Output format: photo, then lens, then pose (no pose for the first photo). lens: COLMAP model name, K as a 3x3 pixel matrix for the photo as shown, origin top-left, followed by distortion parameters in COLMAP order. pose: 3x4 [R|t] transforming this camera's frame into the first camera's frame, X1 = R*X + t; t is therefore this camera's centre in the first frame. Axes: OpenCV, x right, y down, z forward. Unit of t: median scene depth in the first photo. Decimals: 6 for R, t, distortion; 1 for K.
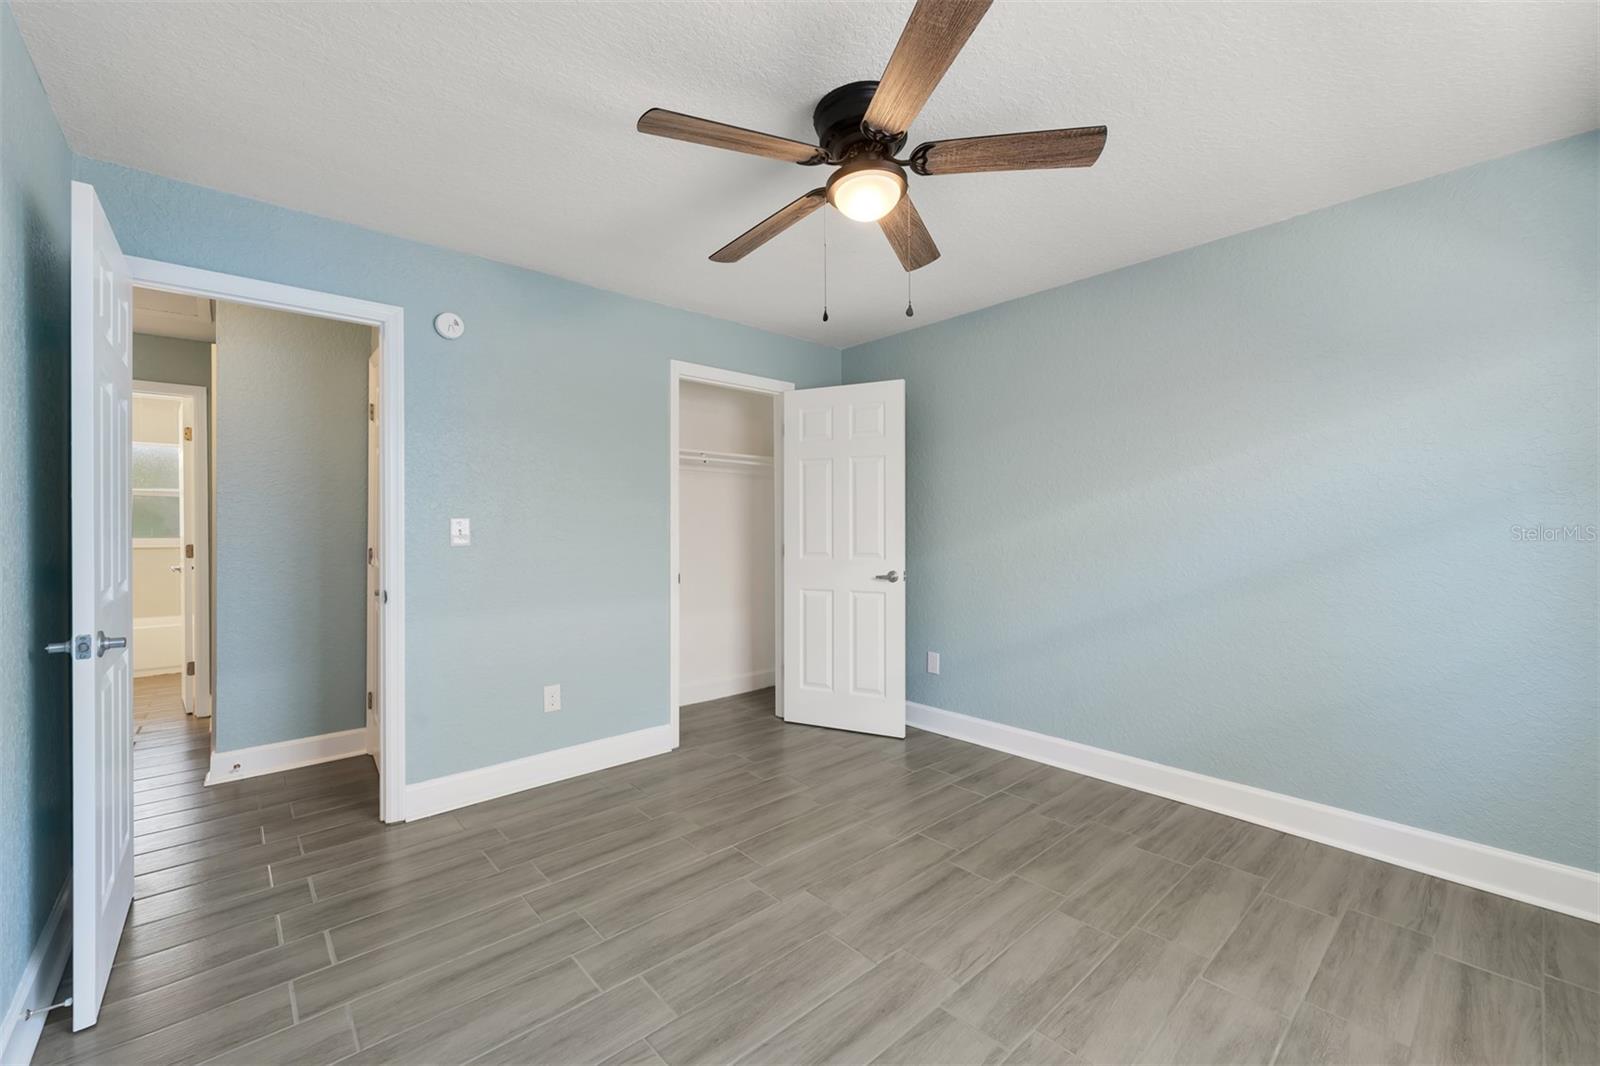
lens RADIAL K [[652.7, 0, 794.0], [0, 652.7, 526.3], [0, 0, 1]] dist [0.002284, -0.000749]
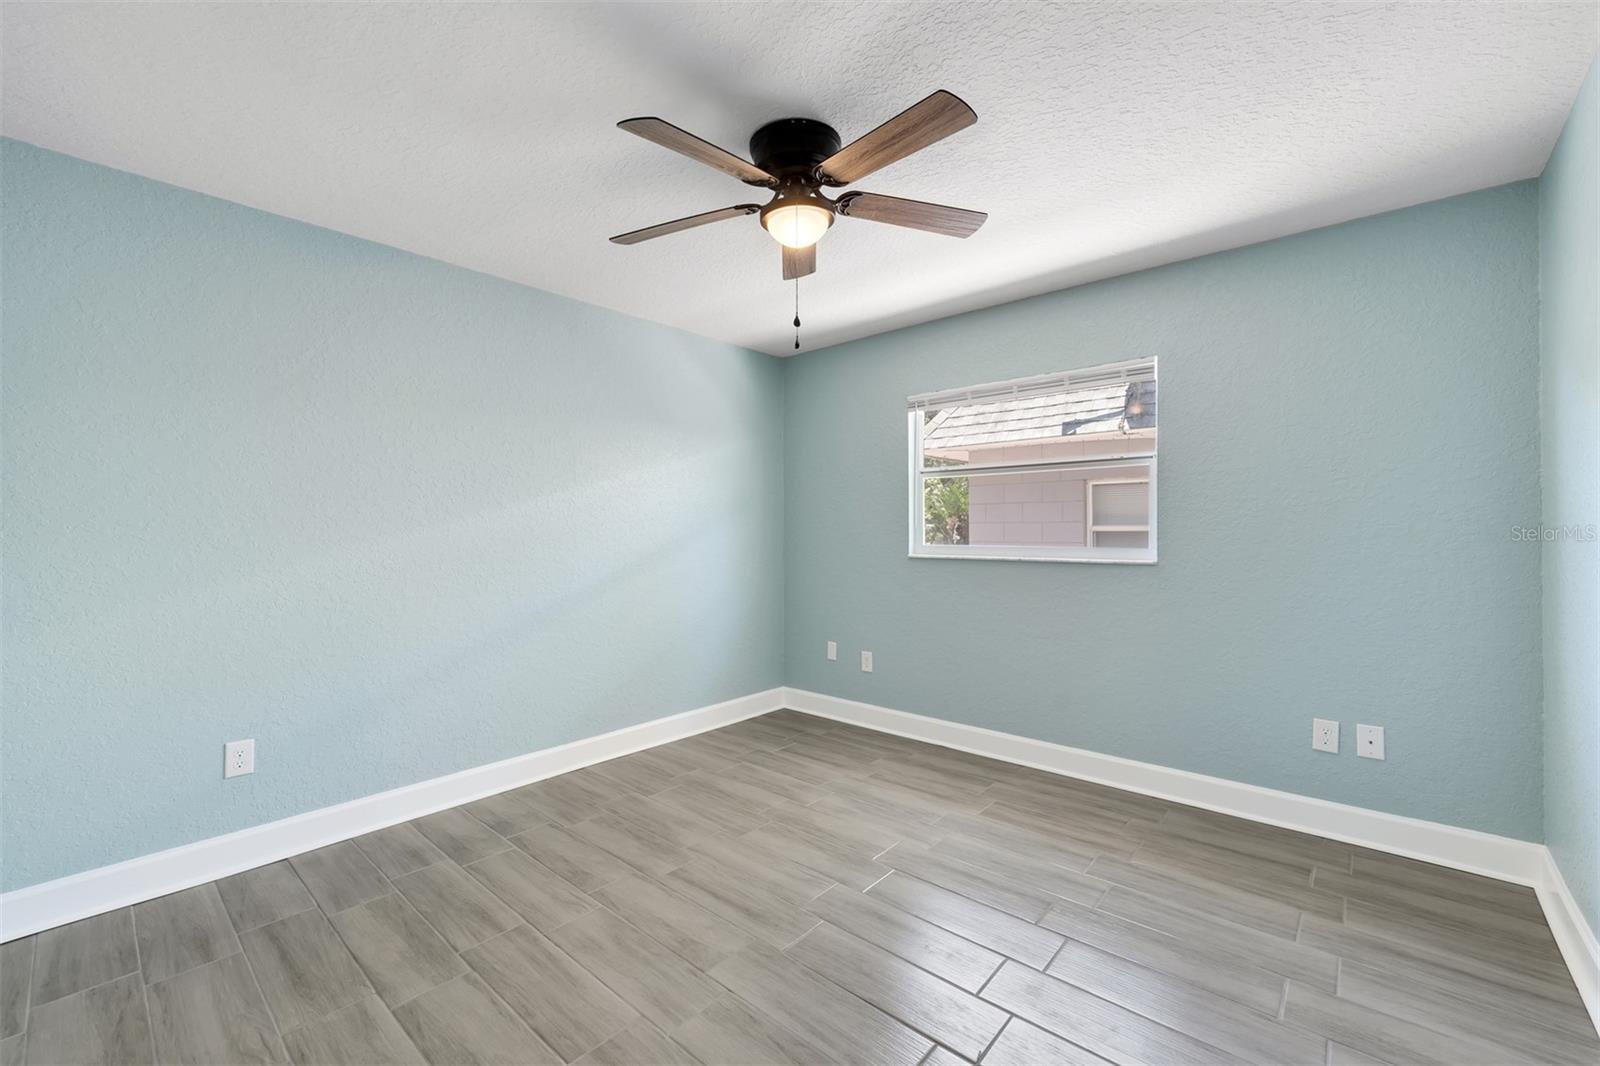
lens RADIAL K [[652.7, 0, 803.9], [0, 652.7, 523.8], [0, 0, 1]] dist [0.002284, -0.000749]
pose [[-0.123988, 0.014186, 0.992182, -0.752915], [0.004446, 0.999896, -0.013741, -0.002166], [-0.992274, 0.002708, -0.124038, 0.883017]]
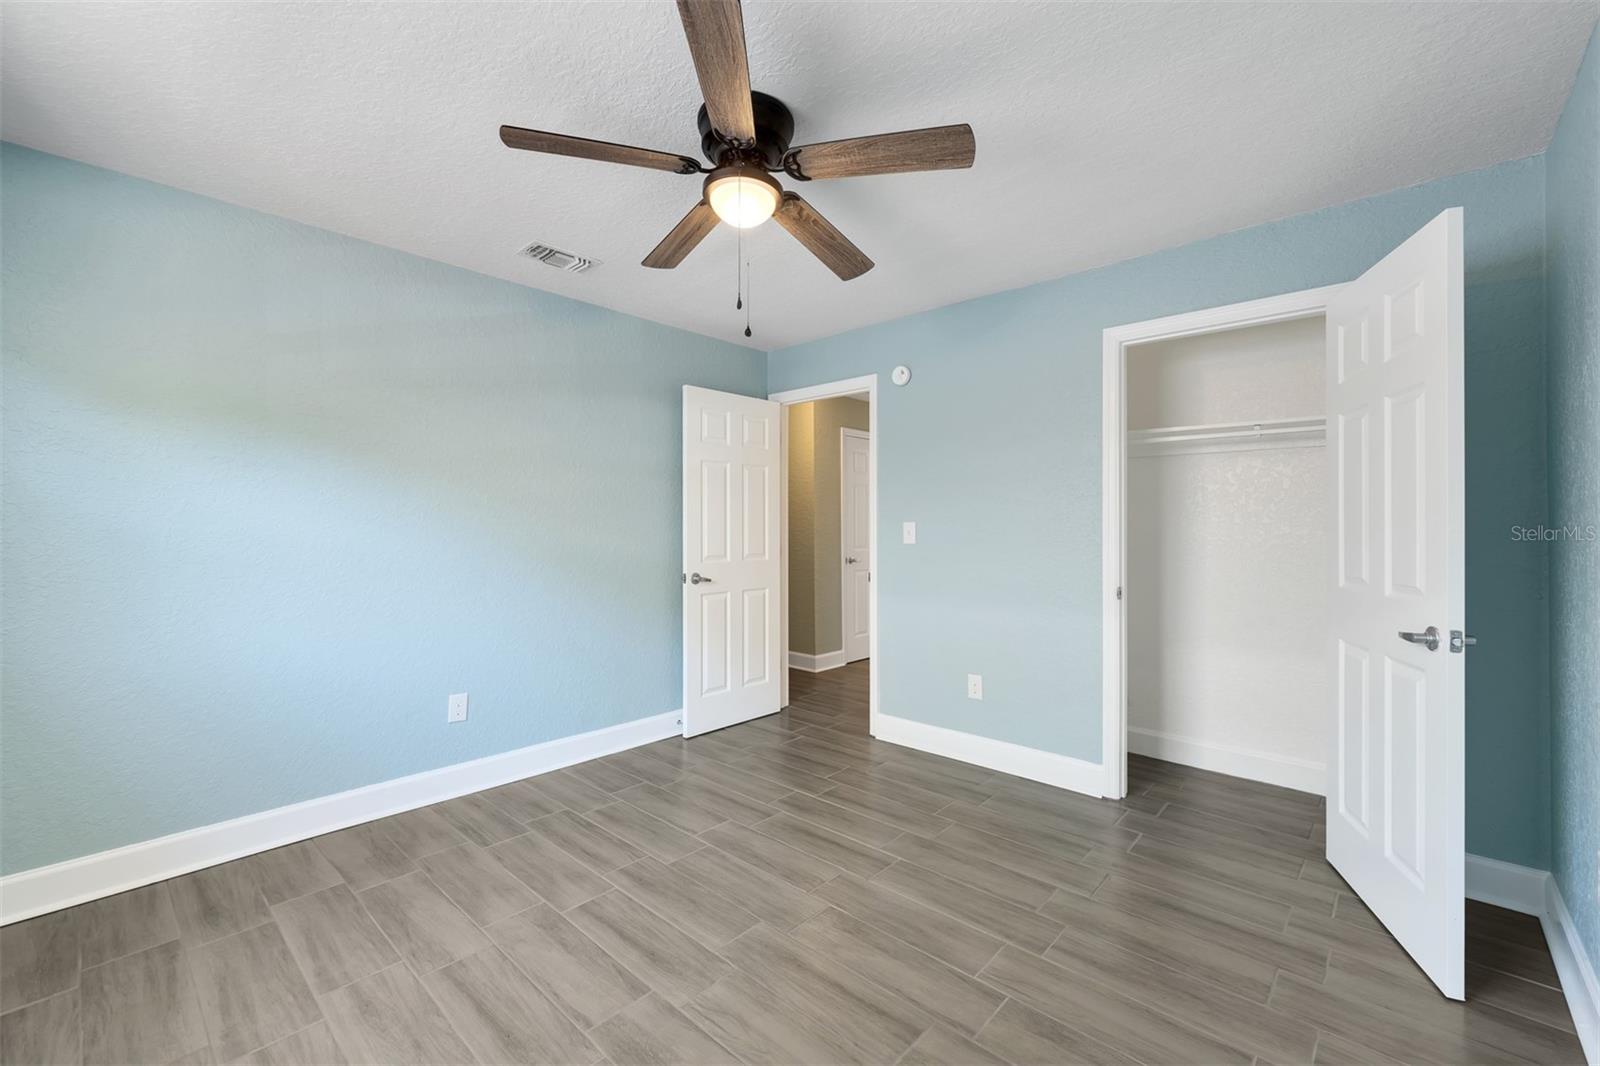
lens RADIAL K [[652.7, 0, 802.0], [0, 652.7, 527.1], [0, 0, 1]] dist [0.002284, -0.000749]
pose [[0.104433, 0.001954, -0.994530, 0.884732], [0.000336, 0.999998, 0.002000, -0.007006], [0.994532, -0.000543, 0.104432, 0.775845]]
